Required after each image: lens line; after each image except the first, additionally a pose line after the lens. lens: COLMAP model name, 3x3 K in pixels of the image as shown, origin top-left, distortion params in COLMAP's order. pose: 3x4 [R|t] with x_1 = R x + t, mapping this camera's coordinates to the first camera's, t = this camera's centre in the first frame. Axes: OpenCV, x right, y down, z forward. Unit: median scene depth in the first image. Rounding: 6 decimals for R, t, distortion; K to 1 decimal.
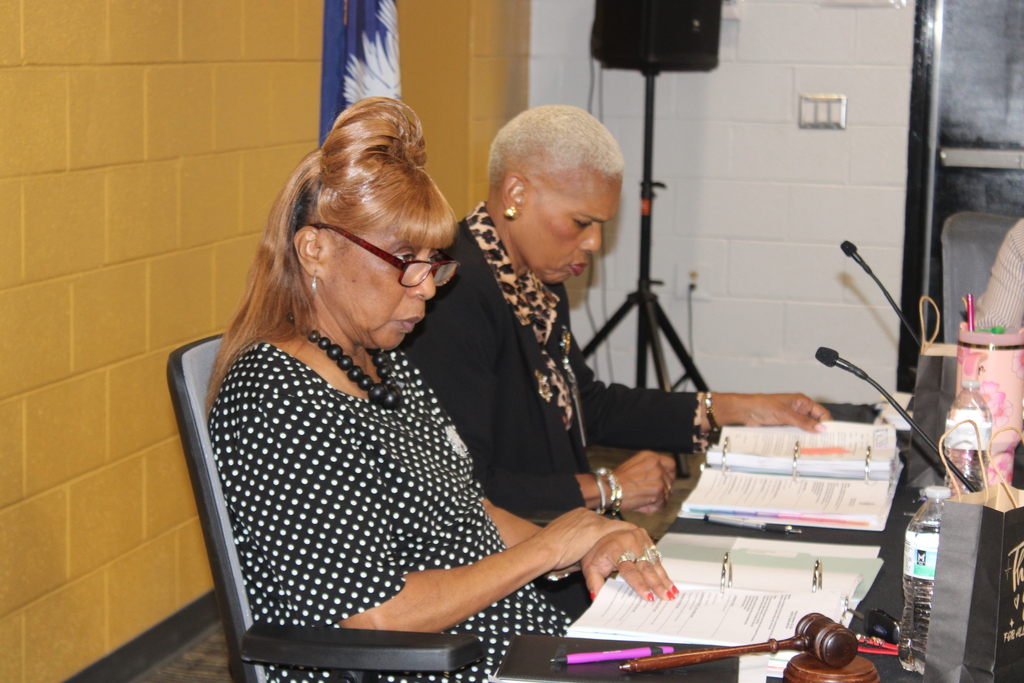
lens RADIAL K [[2580.8, 0, 512.0], [0, 2580.8, 341.5], [0, 0, 1]] dist [0.042777, 1.537600]
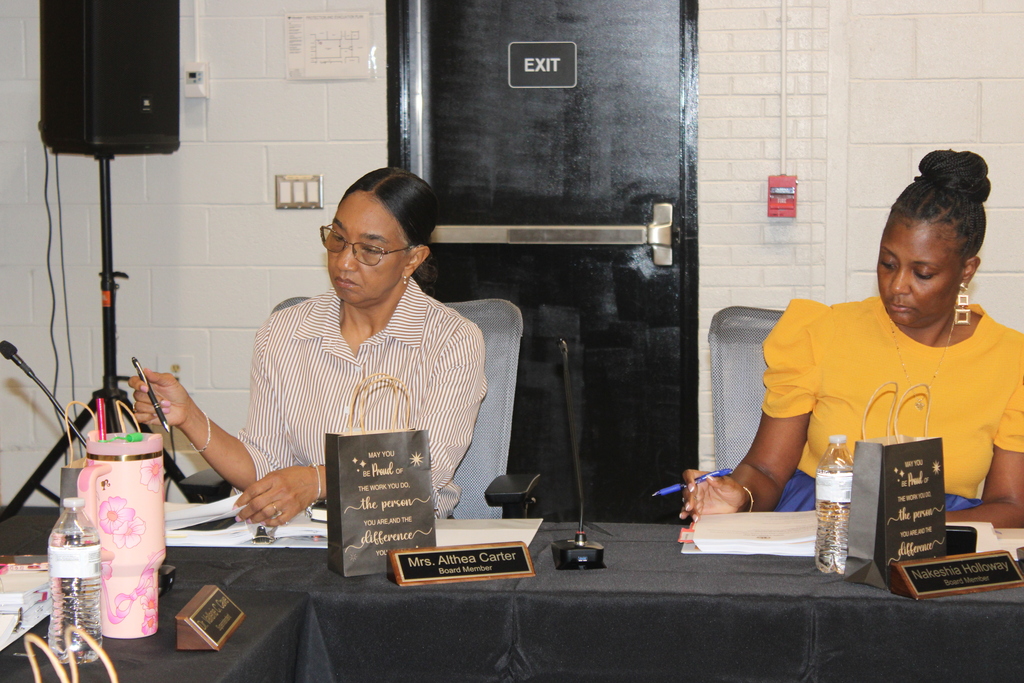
lens RADIAL K [[2580.8, 0, 512.0], [0, 2580.8, 341.5], [0, 0, 1]] dist [0.042777, 1.537600]
pose [[0.995097, -0.043024, 0.089055, 0.113950], [0.045705, 0.998555, -0.028282, -0.003086], [-0.087710, 0.032214, 0.995625, 0.048081]]
